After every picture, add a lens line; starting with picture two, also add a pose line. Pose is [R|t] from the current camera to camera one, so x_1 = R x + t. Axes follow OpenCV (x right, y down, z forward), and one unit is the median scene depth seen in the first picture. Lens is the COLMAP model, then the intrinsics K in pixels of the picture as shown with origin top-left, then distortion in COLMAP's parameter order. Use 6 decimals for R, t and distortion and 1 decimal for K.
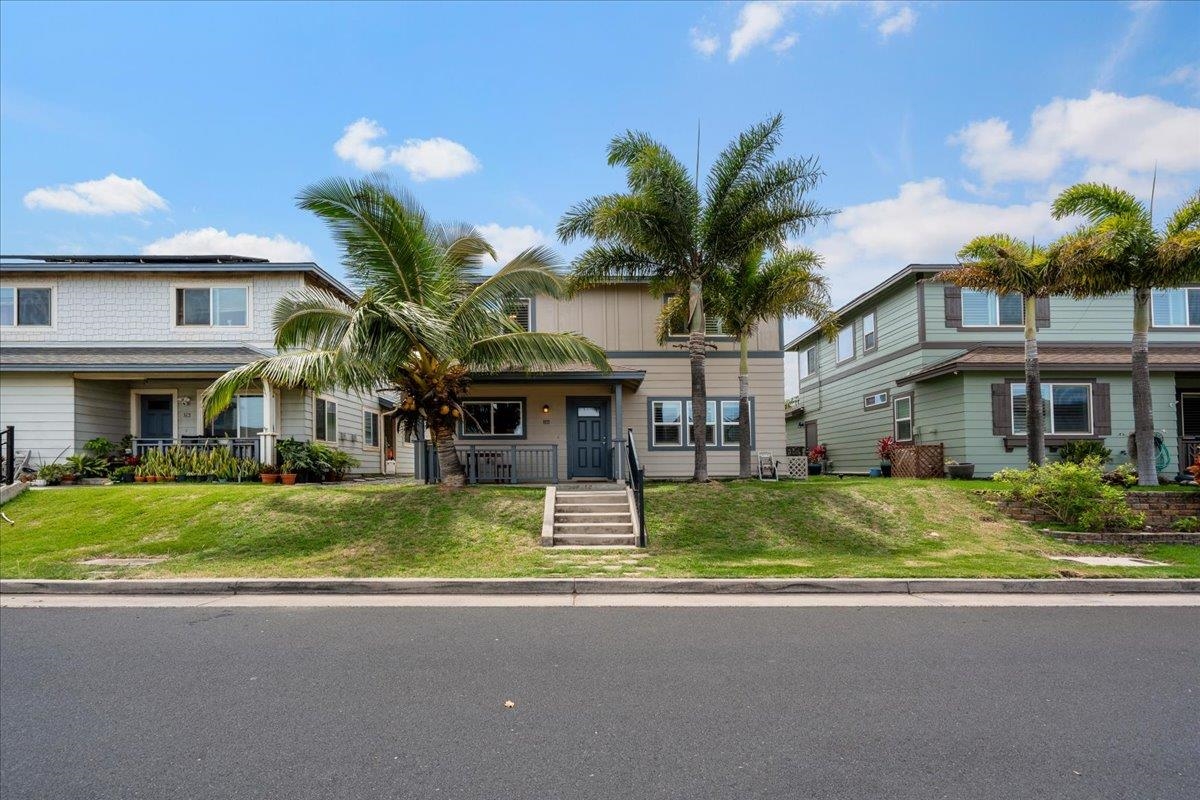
lens RADIAL K [[542.0, 0, 600.0], [0, 542.0, 400.0], [0, 0, 1]] dist [-0.004178, 0.000773]
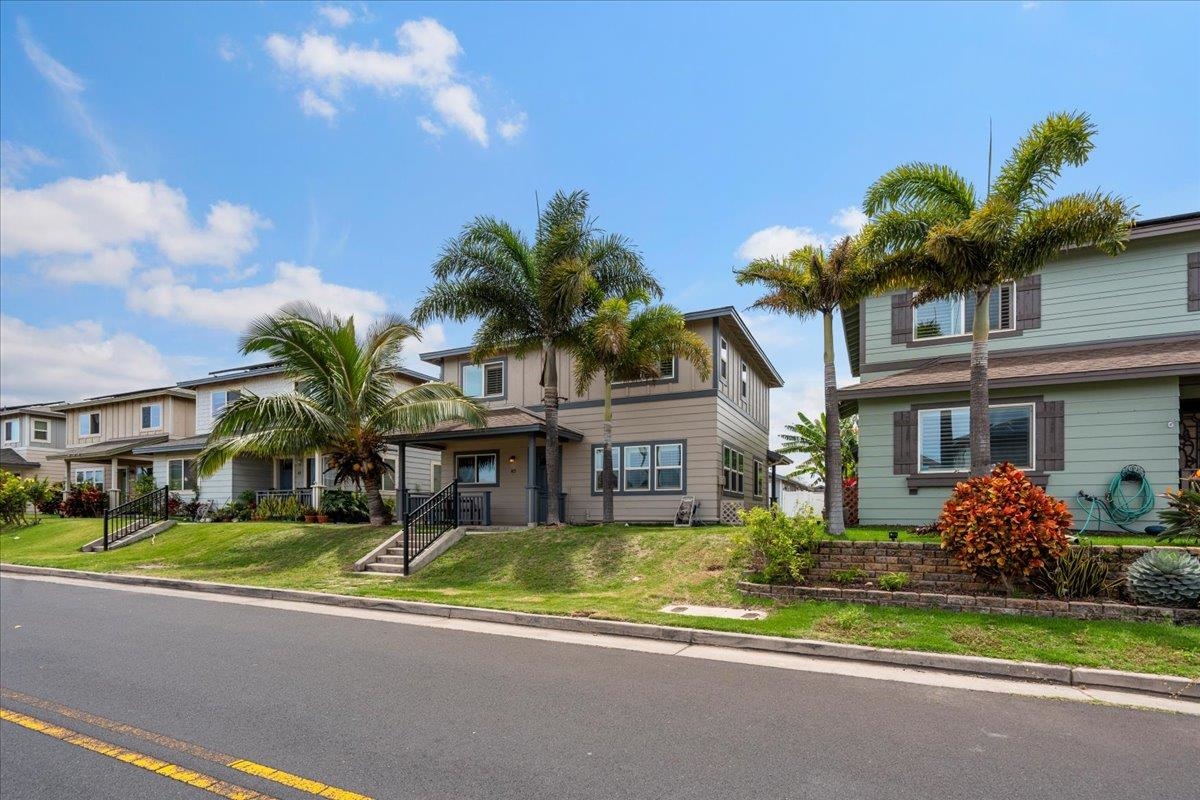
lens RADIAL K [[607.9, 0, 663.7], [0, 607.9, 440.9], [0, 0, 1]] dist [-0.002735, 0.001106]
pose [[0.898362, -0.048135, -0.436611, 0.815203], [0.051302, 0.998673, -0.004543, 0.000056], [0.436250, -0.018318, 0.899639, 0.006310]]
